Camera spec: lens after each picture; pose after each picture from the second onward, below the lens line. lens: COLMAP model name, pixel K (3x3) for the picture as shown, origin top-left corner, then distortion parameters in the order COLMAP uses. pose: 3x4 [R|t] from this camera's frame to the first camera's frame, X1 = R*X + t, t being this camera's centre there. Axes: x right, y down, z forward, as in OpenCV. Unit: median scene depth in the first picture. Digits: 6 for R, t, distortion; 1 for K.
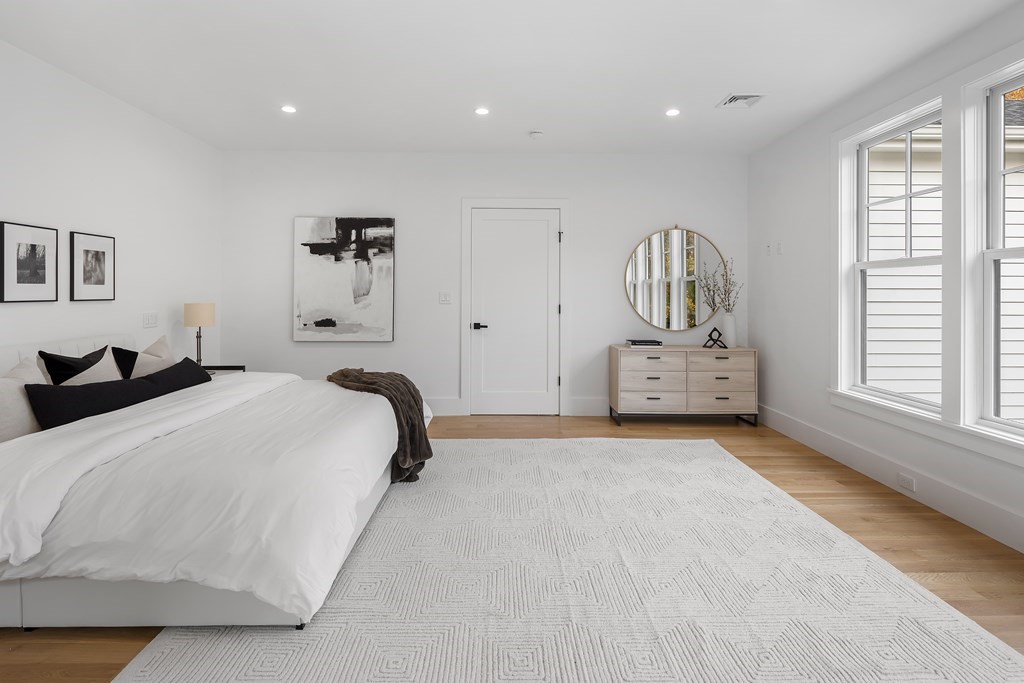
lens RADIAL K [[495.3, 0, 509.0], [0, 495.3, 296.7], [0, 0, 1]] dist [0.000718, -0.002103]
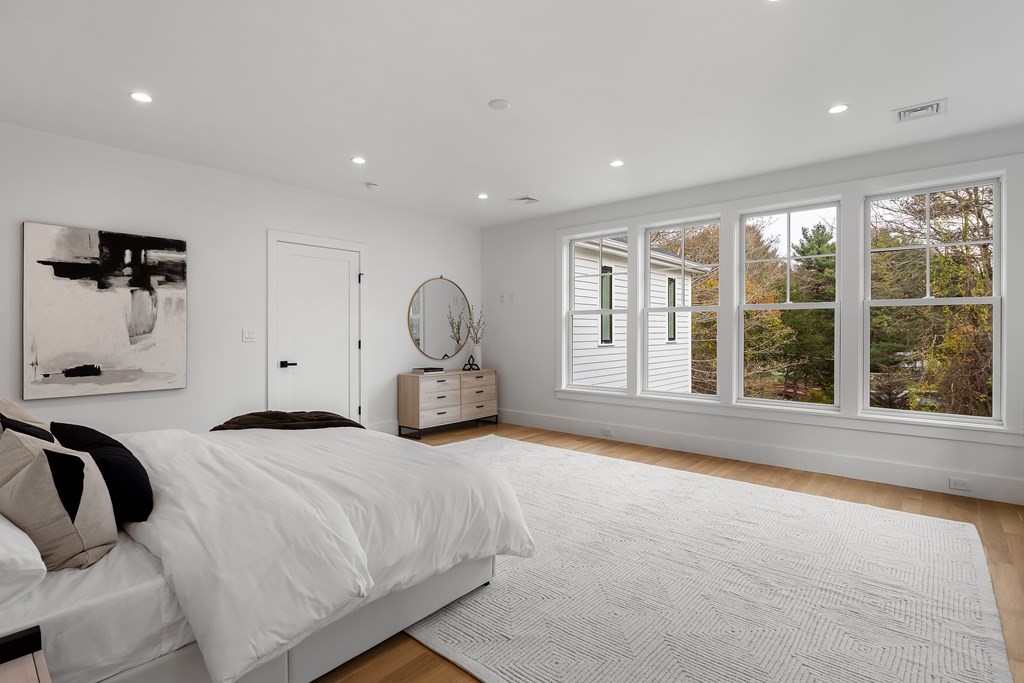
lens RADIAL K [[495.3, 0, 512.6], [0, 495.3, 337.2], [0, 0, 1]] dist [0.000718, -0.002103]
pose [[0.665149, -0.014144, 0.746577, -0.502203], [0.006331, 0.999891, 0.013303, -0.003454], [-0.746684, -0.004121, 0.665166, 0.025365]]
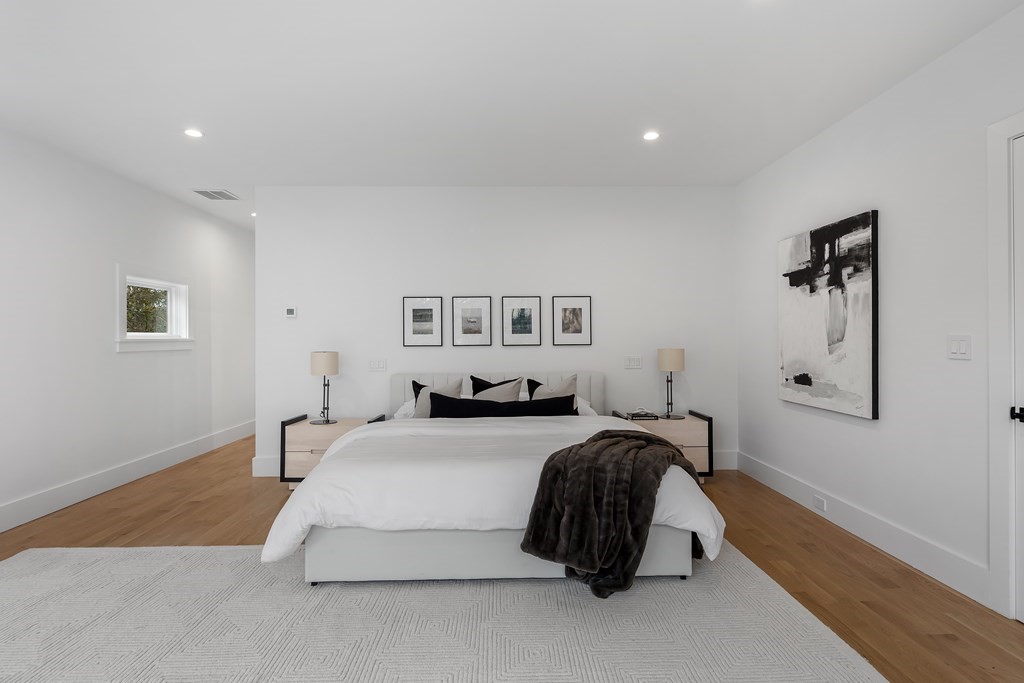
lens RADIAL K [[495.3, 0, 507.5], [0, 495.3, 337.1], [0, 0, 1]] dist [0.000718, -0.002103]
pose [[-0.007927, -0.005009, -0.999956, 0.364228], [-0.001258, 0.999987, -0.005000, -0.004586], [0.999968, 0.001219, -0.007933, 0.580993]]
